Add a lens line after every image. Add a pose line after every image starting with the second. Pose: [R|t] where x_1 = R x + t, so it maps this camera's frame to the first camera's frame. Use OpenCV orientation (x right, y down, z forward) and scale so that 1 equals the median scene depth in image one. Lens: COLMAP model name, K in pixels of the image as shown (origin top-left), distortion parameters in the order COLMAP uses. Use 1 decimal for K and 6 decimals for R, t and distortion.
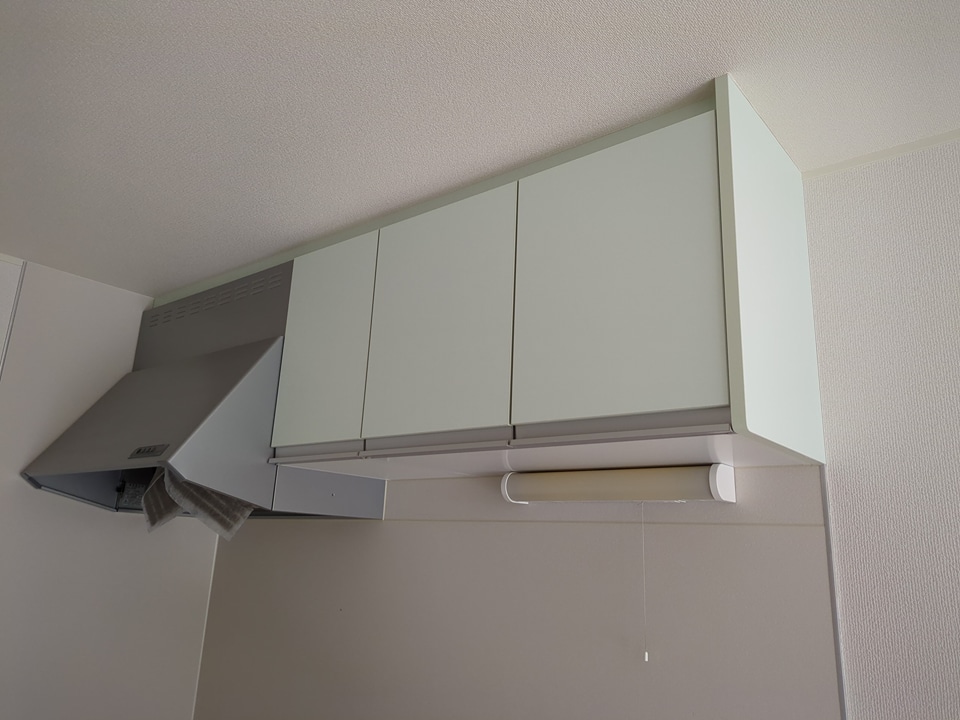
lens RADIAL K [[720.1, 0, 474.8], [0, 720.1, 355.6], [0, 0, 1]] dist [0.016168, 0.000479]
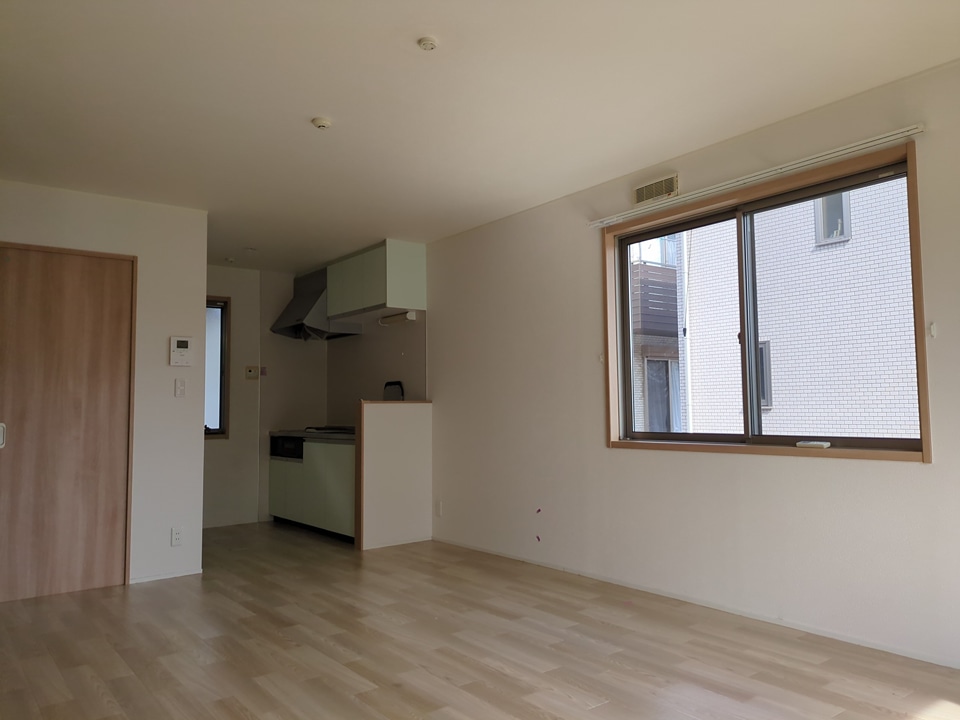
lens RADIAL K [[720.1, 0, 474.8], [0, 720.1, 355.6], [0, 0, 1]] dist [0.016168, 0.000479]
pose [[0.970826, -0.072275, -0.228632, 1.314409], [0.114808, 0.977202, 0.178590, -0.263335], [0.210512, -0.199629, 0.956992, -2.509908]]
